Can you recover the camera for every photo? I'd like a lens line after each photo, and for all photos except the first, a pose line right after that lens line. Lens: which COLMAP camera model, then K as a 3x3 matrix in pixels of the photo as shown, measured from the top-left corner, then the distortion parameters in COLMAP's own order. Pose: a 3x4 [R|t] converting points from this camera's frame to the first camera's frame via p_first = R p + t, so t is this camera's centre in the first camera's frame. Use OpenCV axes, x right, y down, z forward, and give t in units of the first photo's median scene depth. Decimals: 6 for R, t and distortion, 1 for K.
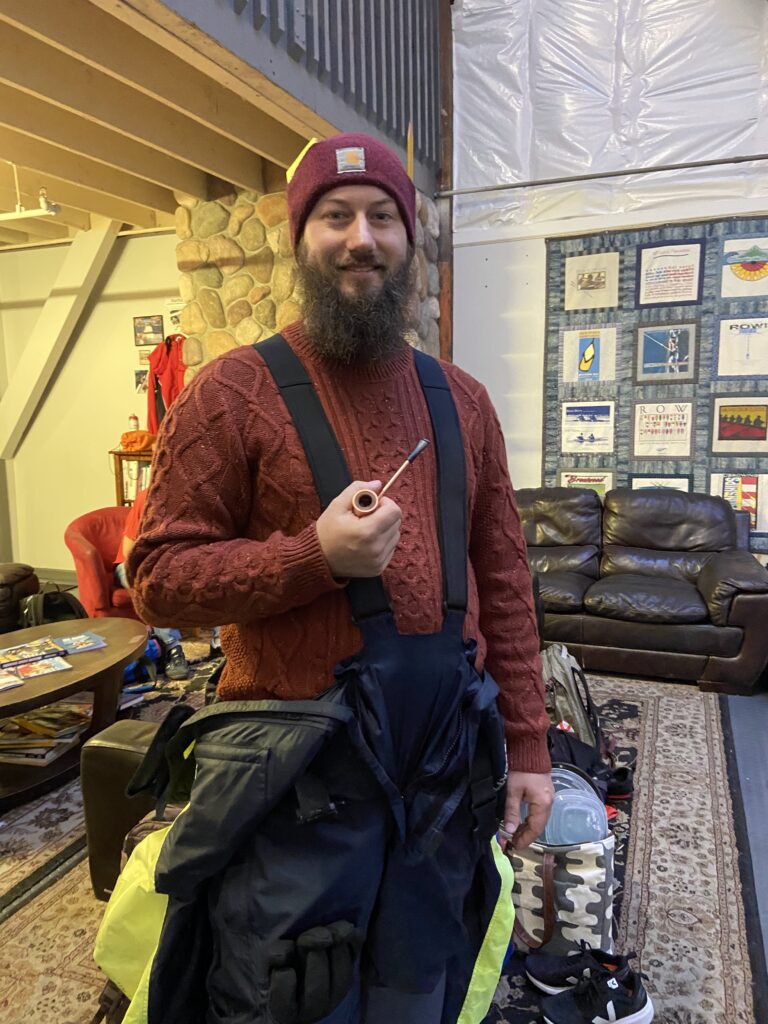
lens RADIAL K [[778.6, 0, 384.3], [0, 778.6, 511.7], [0, 0, 1]] dist [-0.005574, -0.035519]
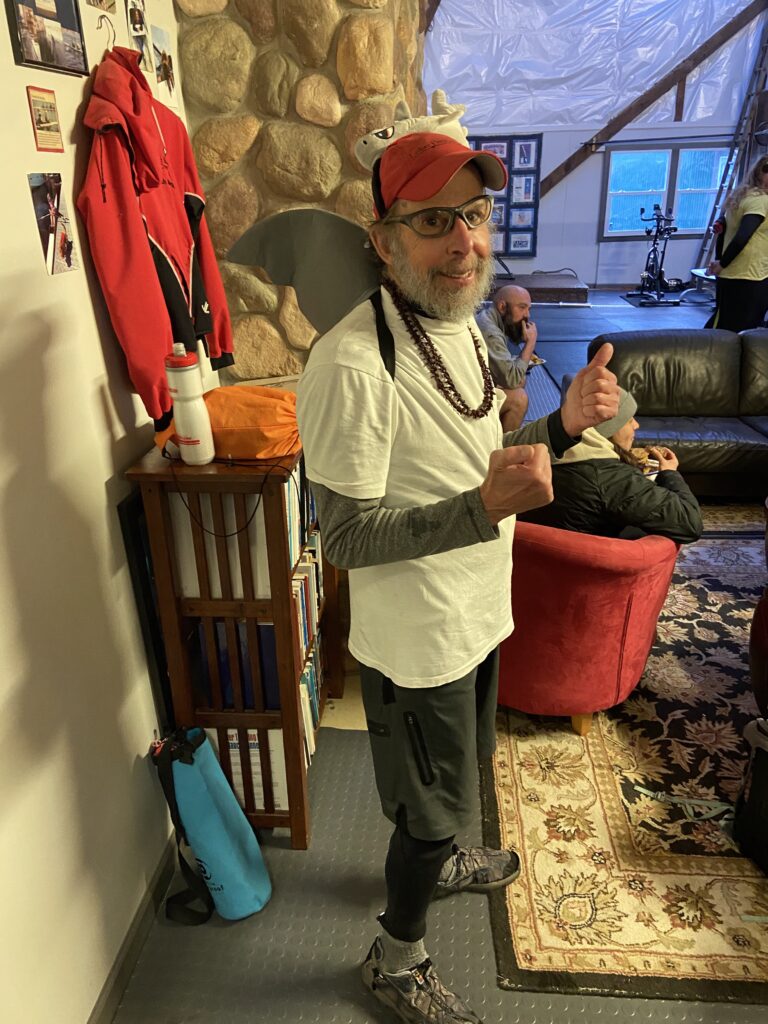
lens RADIAL K [[778.6, 0, 383.8], [0, 778.6, 512.5], [0, 0, 1]] dist [-0.005574, -0.035519]
pose [[-0.305609, -0.349192, 0.885815, -0.598967], [0.177319, 0.893178, 0.413270, -0.170767], [-0.935500, 0.283371, -0.211045, 0.992395]]
